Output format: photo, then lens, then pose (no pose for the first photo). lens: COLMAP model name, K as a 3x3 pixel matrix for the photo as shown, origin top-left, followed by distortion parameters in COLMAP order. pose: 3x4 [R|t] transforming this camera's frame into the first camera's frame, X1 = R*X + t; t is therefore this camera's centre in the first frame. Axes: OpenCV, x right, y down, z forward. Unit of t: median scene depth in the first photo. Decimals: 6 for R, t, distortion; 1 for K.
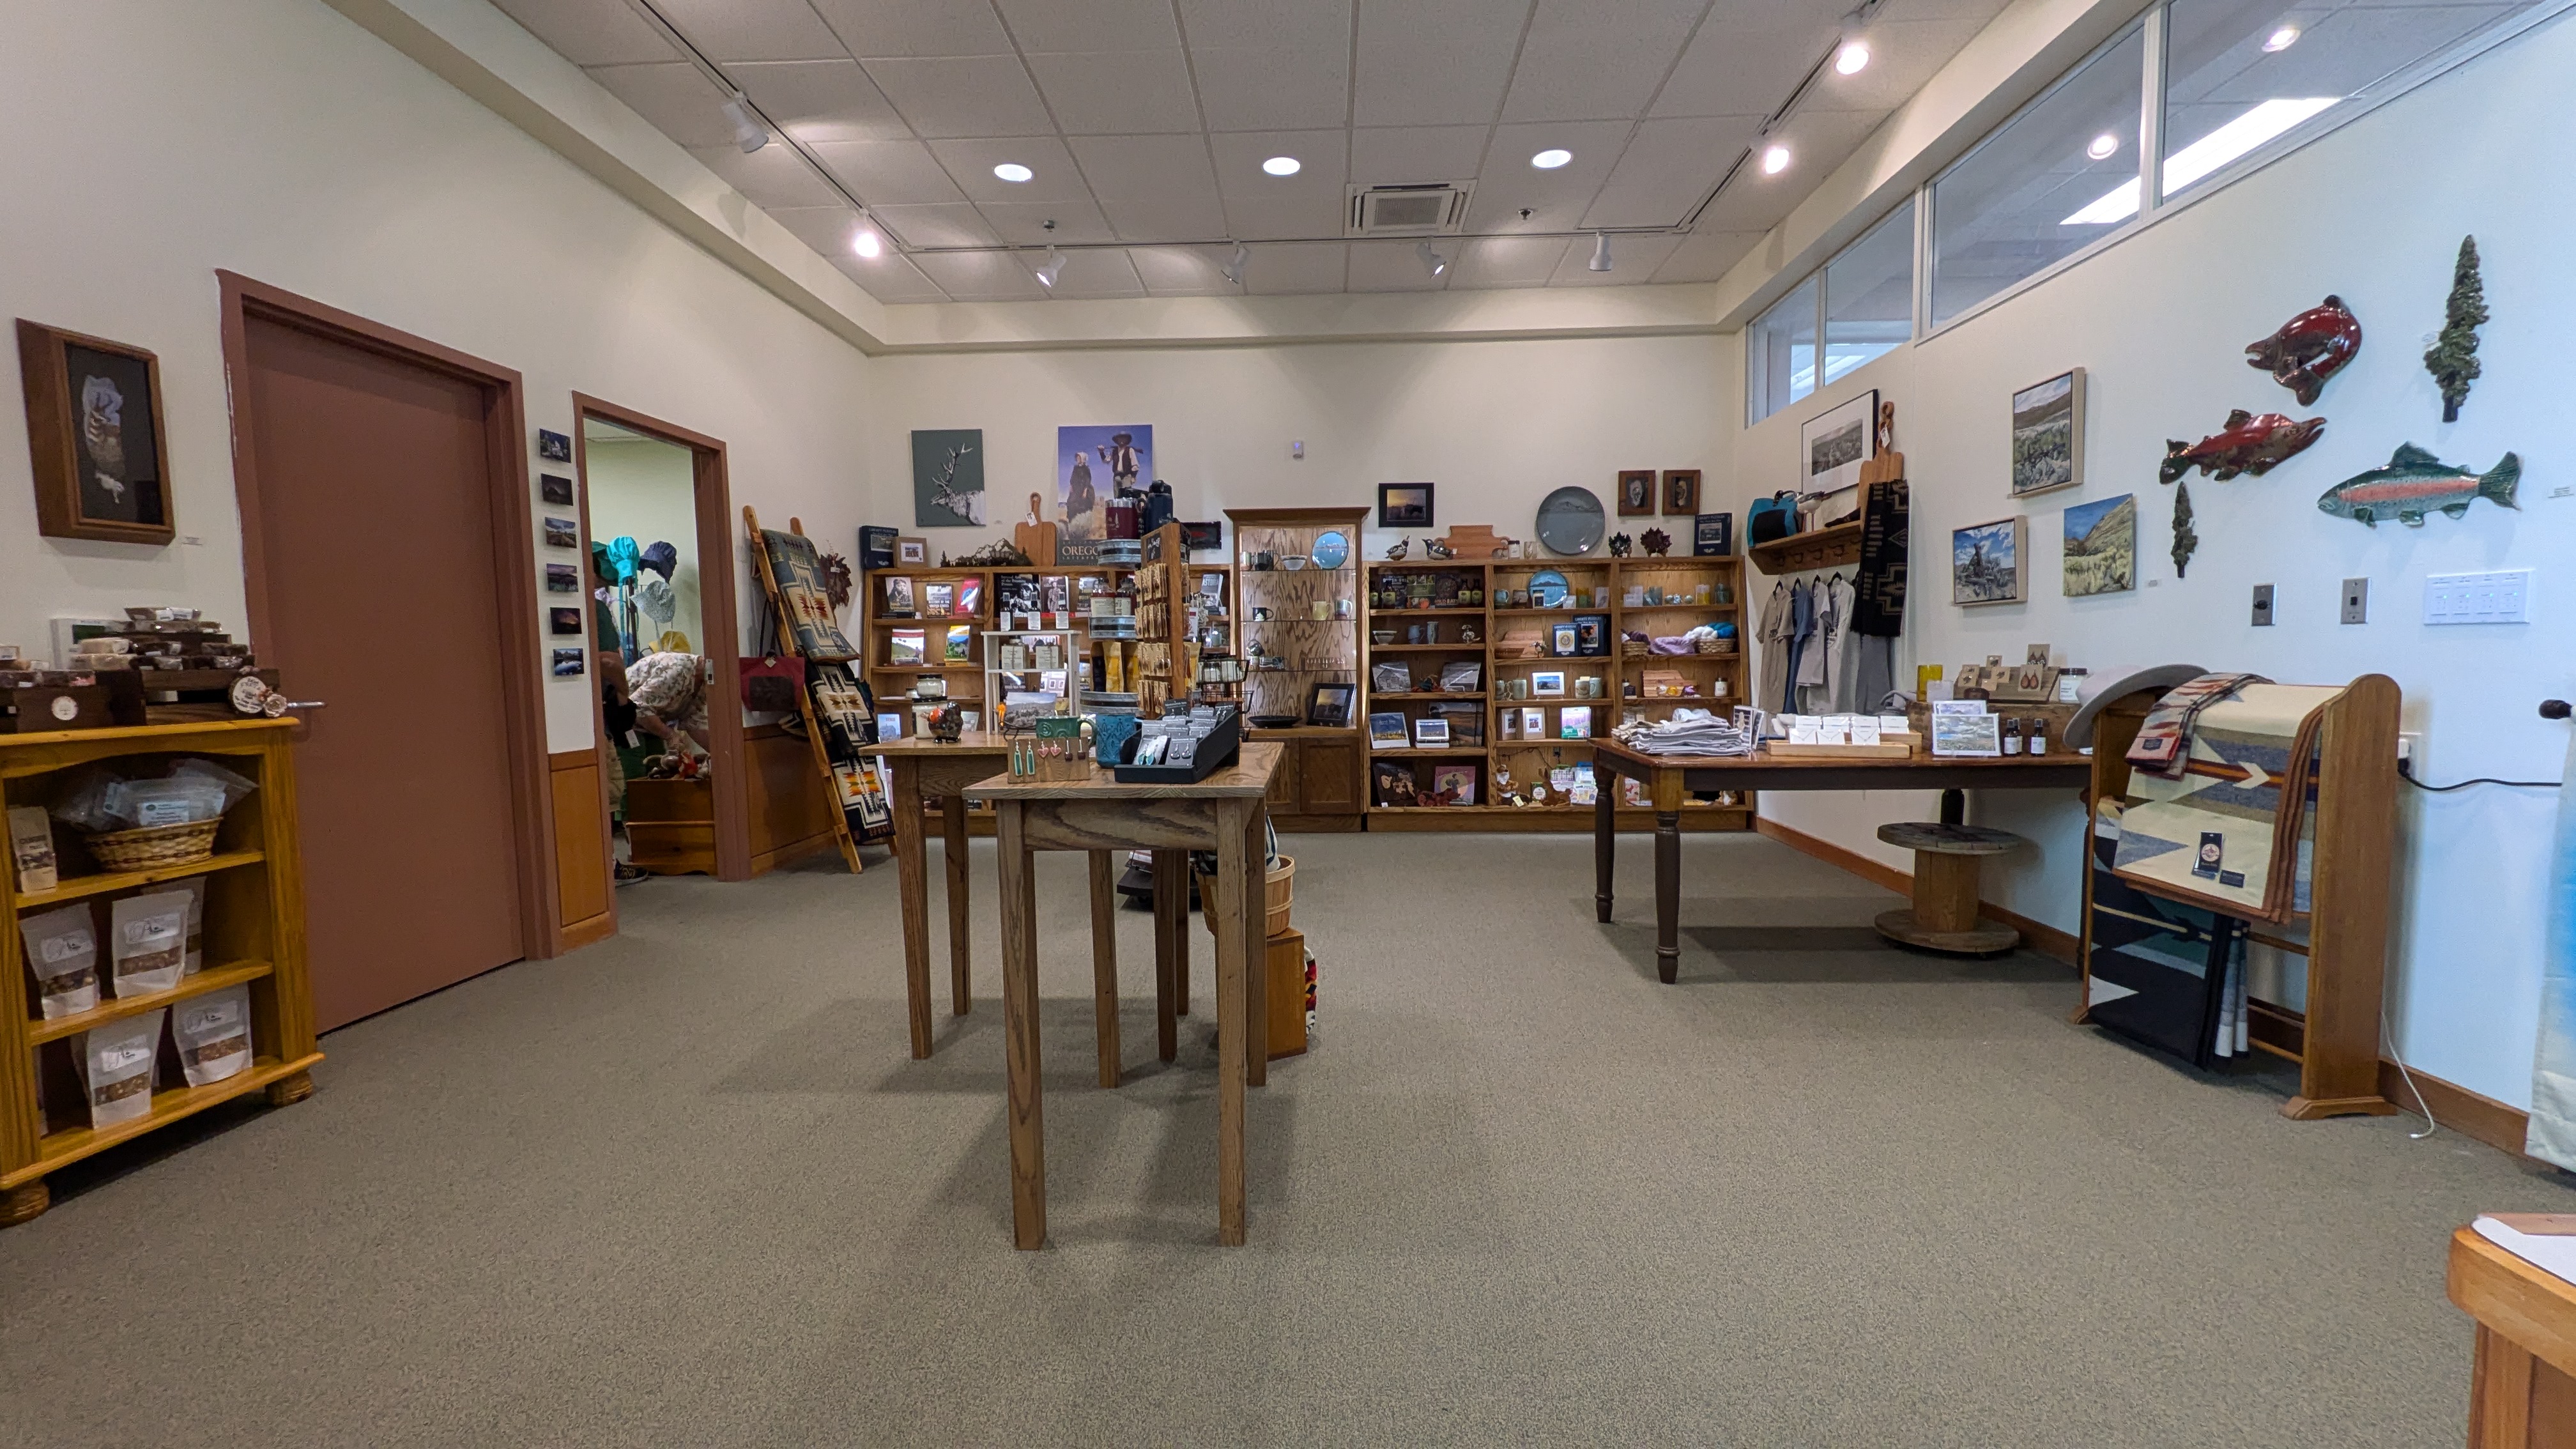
lens RADIAL K [[1013.6, 0, 1297.7], [0, 1013.6, 726.1], [0, 0, 1]] dist [-0.000927, -0.000066]
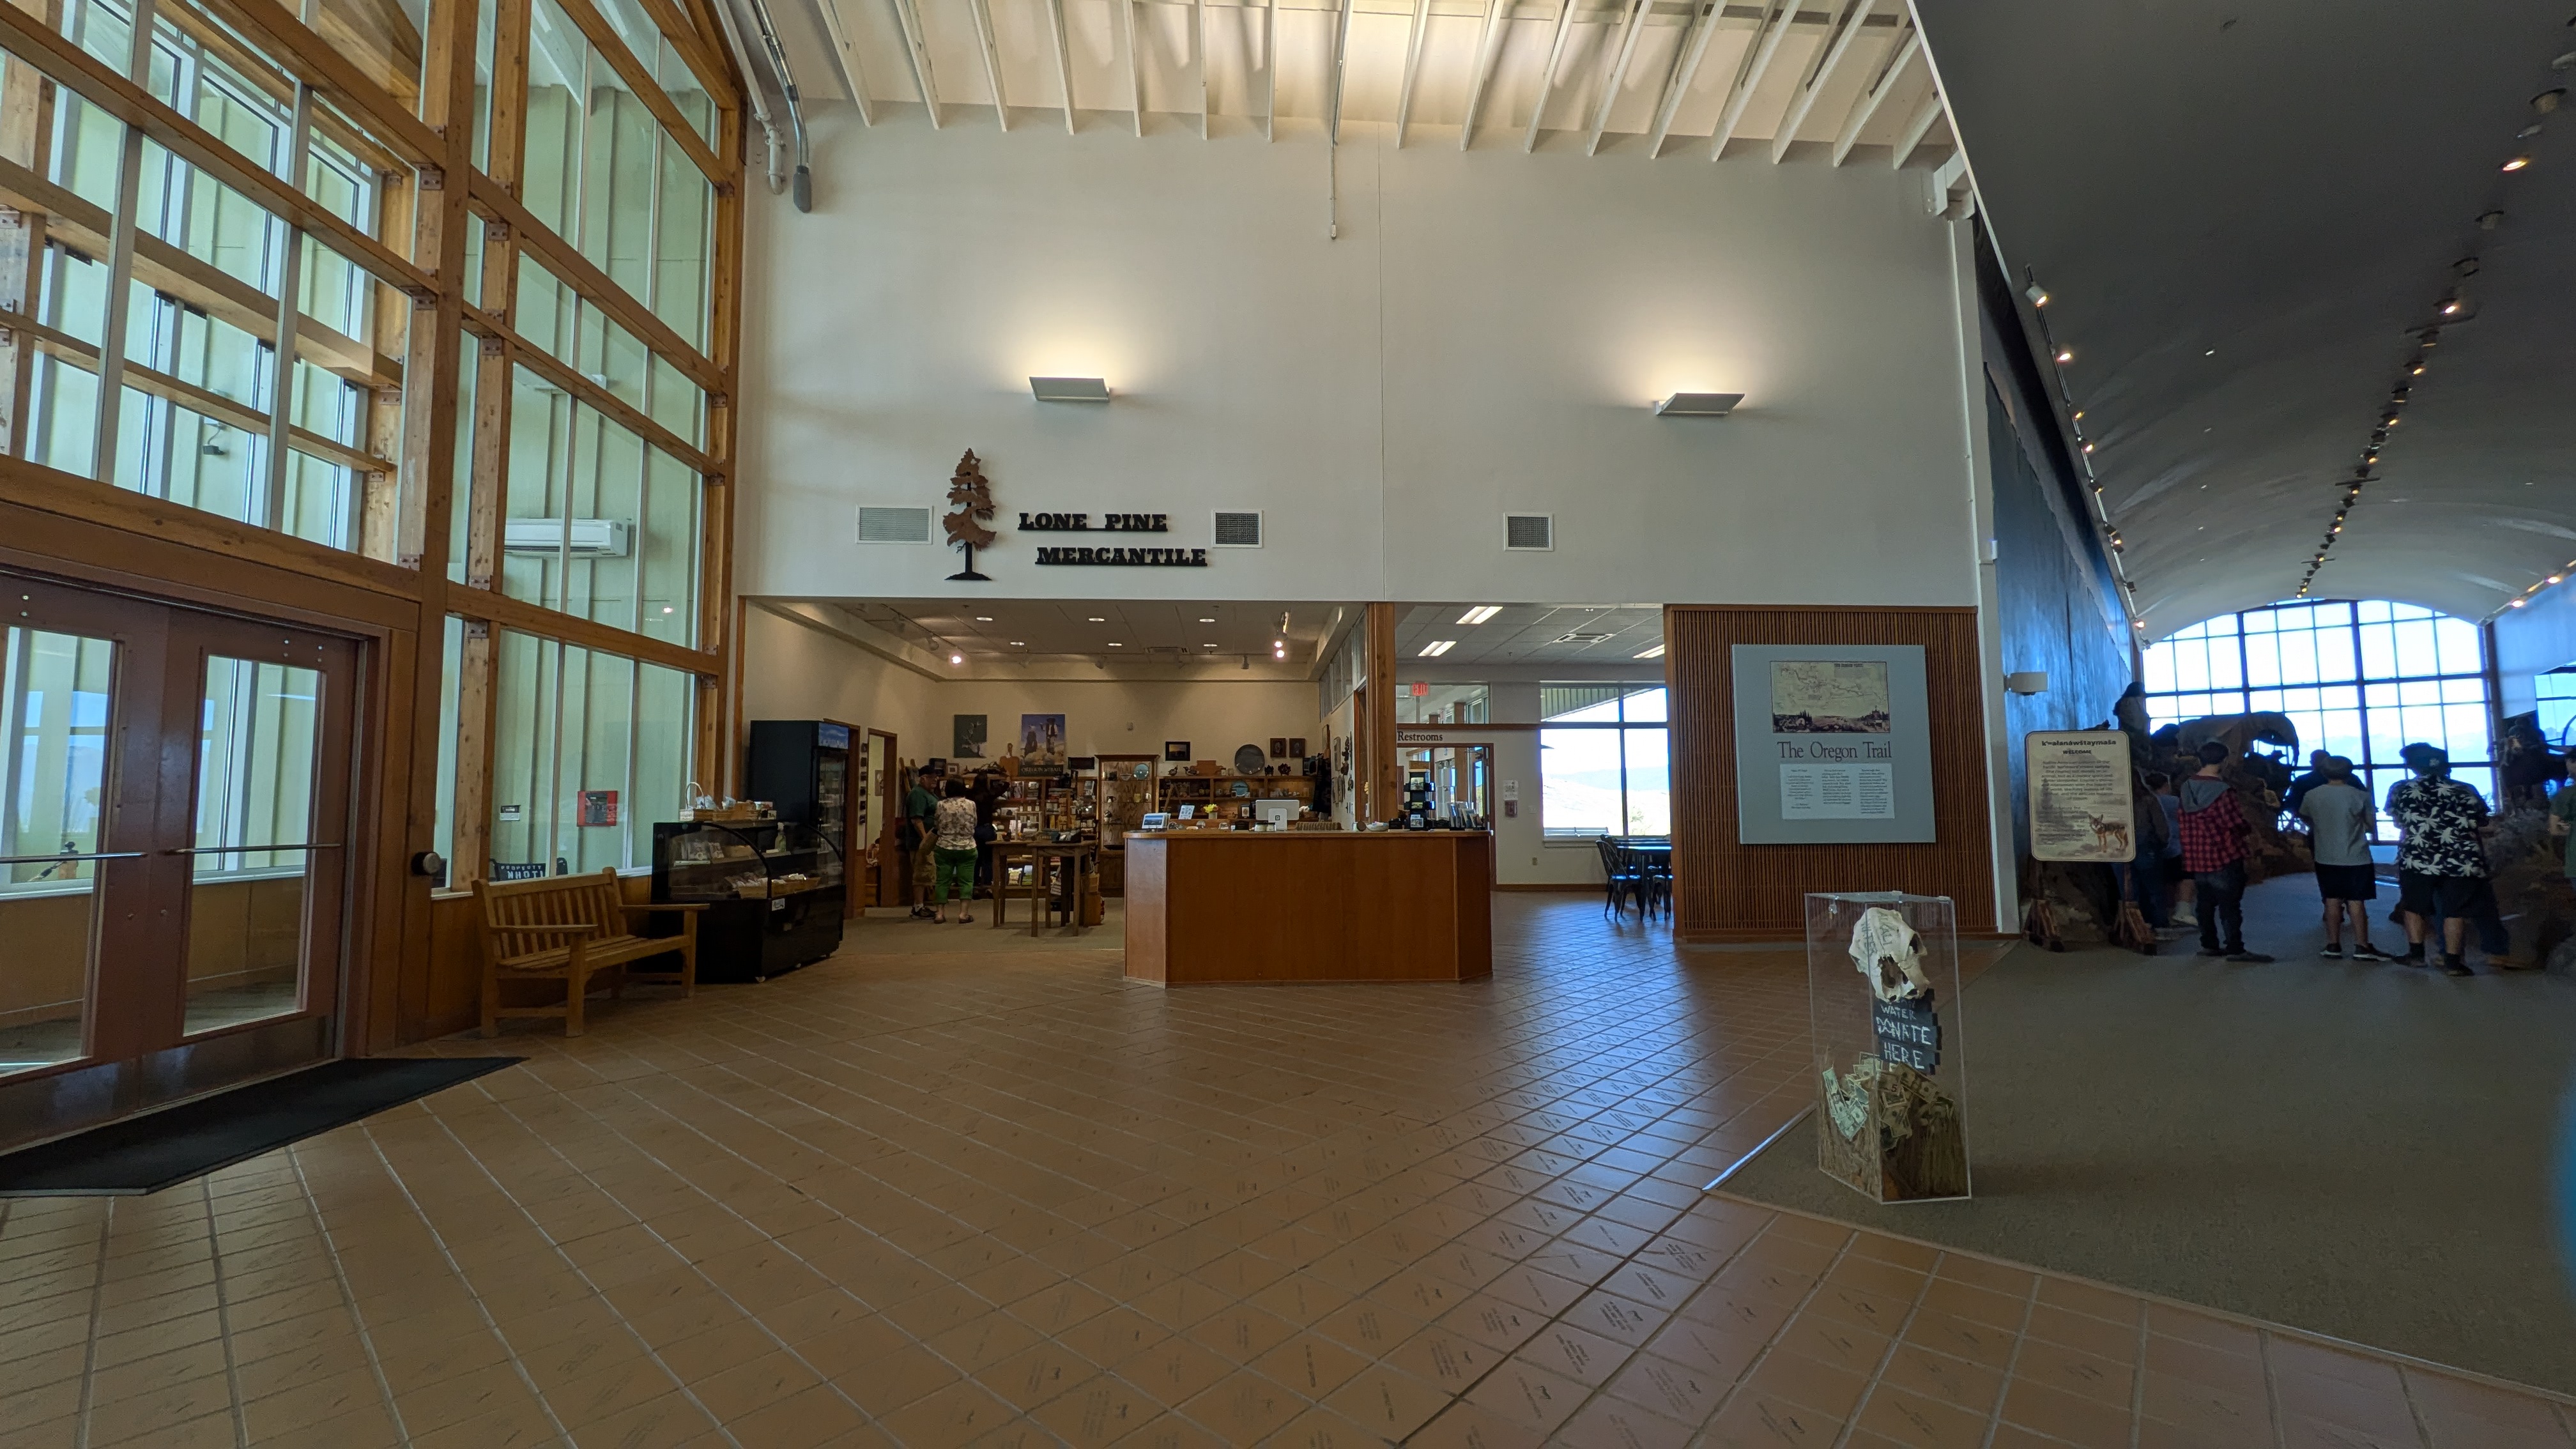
lens RADIAL K [[1013.6, 0, 1287.0], [0, 1013.6, 721.5], [0, 0, 1]] dist [-0.000927, -0.000066]
pose [[0.996605, 0.014797, 0.080995, 0.167831], [-0.001330, 0.986482, -0.163862, 0.086702], [-0.082325, 0.163198, 0.983153, -1.261998]]
